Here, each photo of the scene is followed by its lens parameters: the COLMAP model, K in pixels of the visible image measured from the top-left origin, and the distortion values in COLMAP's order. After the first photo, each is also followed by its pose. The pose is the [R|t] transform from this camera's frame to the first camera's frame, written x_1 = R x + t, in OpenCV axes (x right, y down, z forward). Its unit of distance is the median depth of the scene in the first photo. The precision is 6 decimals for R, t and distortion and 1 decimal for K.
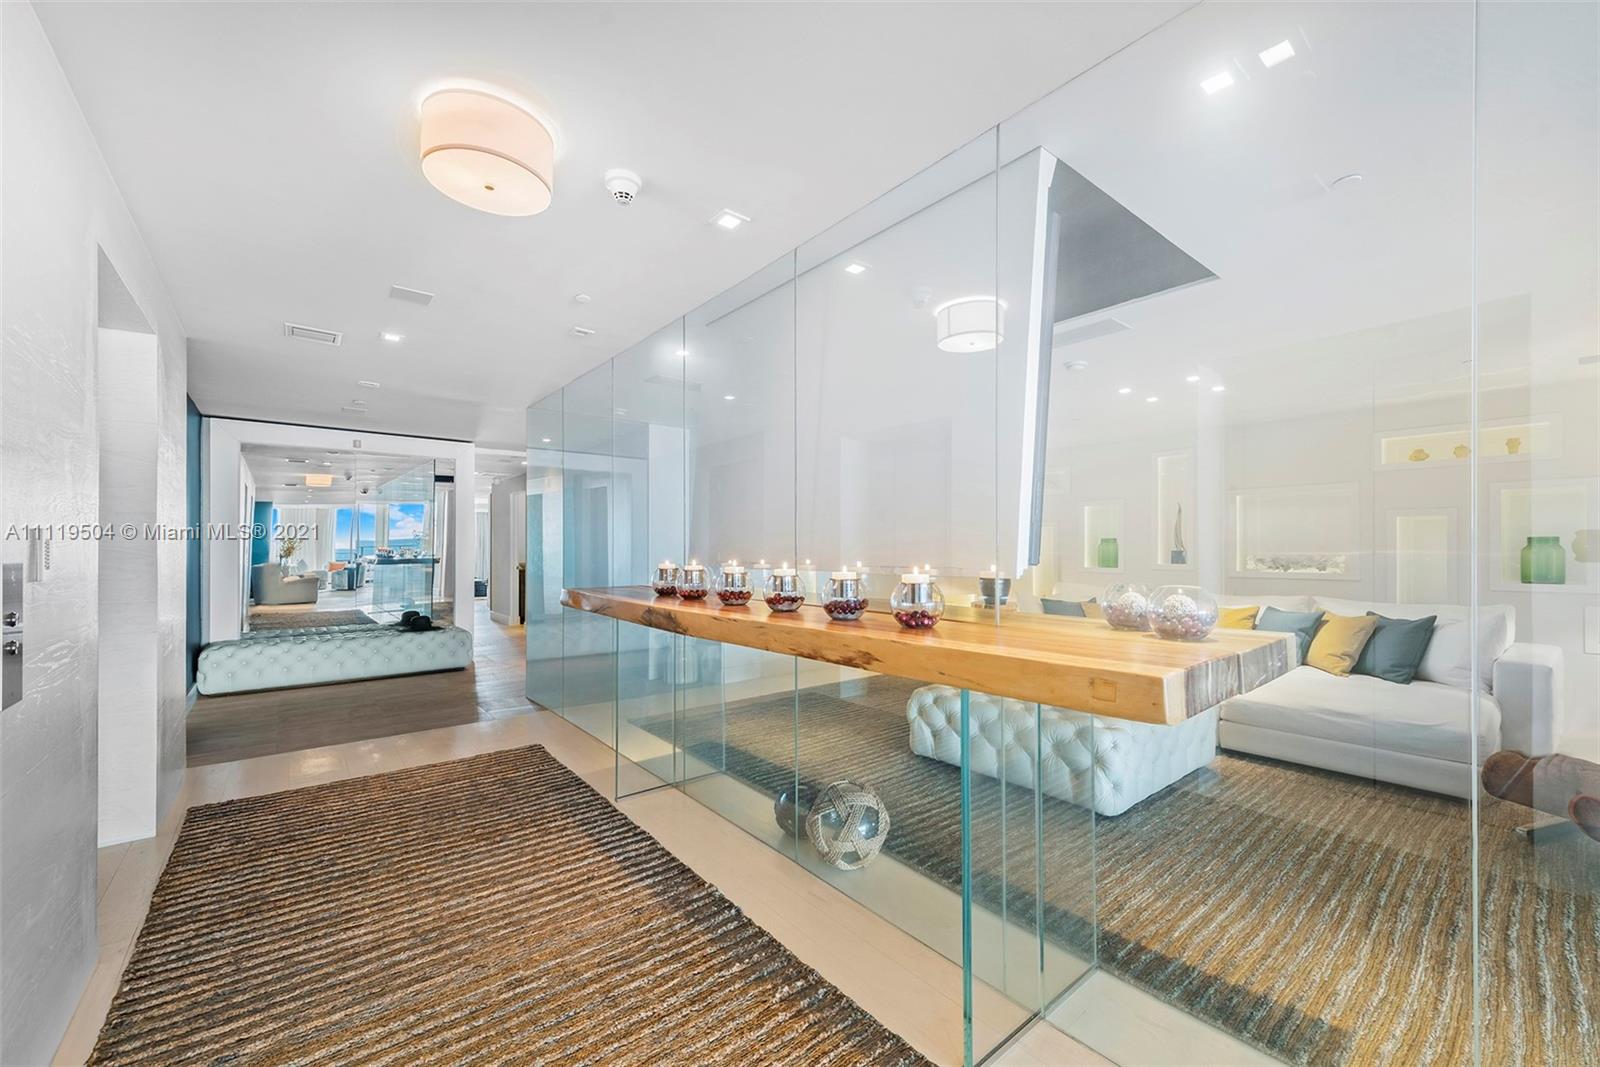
lens RADIAL K [[638.9, 0, 795.0], [0, 638.9, 543.5], [0, 0, 1]] dist [0.008291, -0.000161]
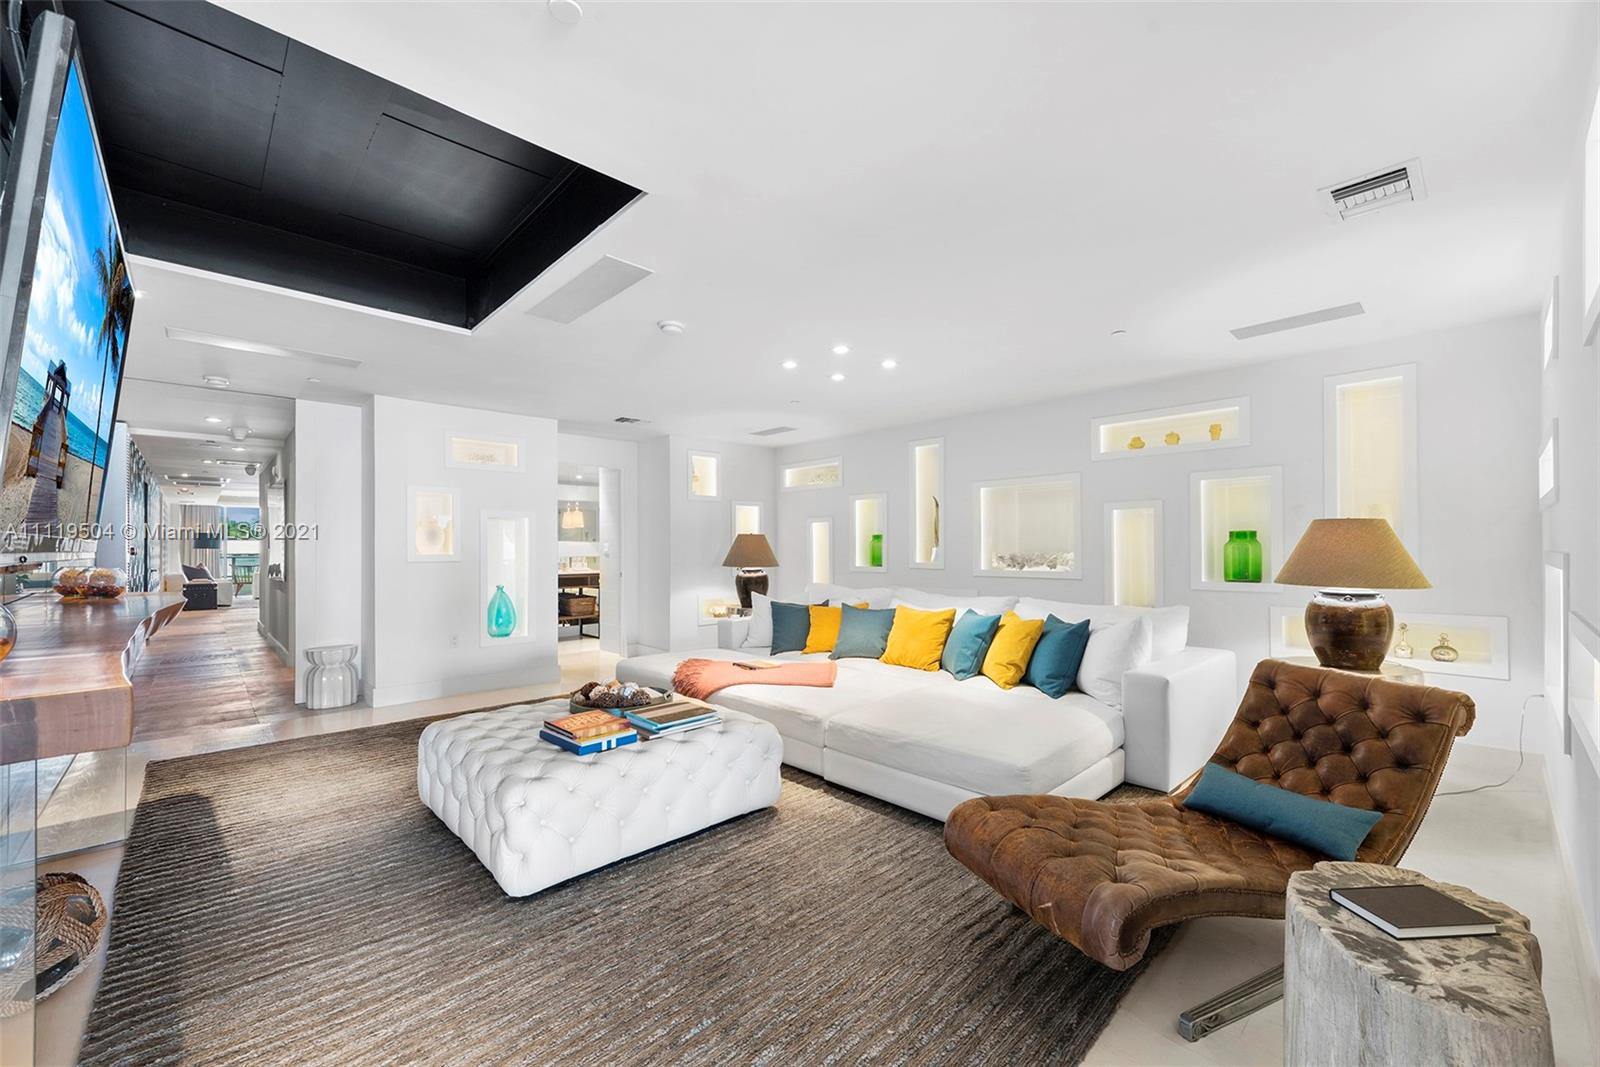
lens RADIAL K [[638.9, 0, 795.0], [0, 638.9, 543.5], [0, 0, 1]] dist [0.008291, -0.000161]
pose [[0.997143, -0.004139, 0.075424, 0.470043], [0.004138, 0.999991, 0.000166, 0.005295], [-0.075424, 0.000147, 0.997152, 0.136306]]
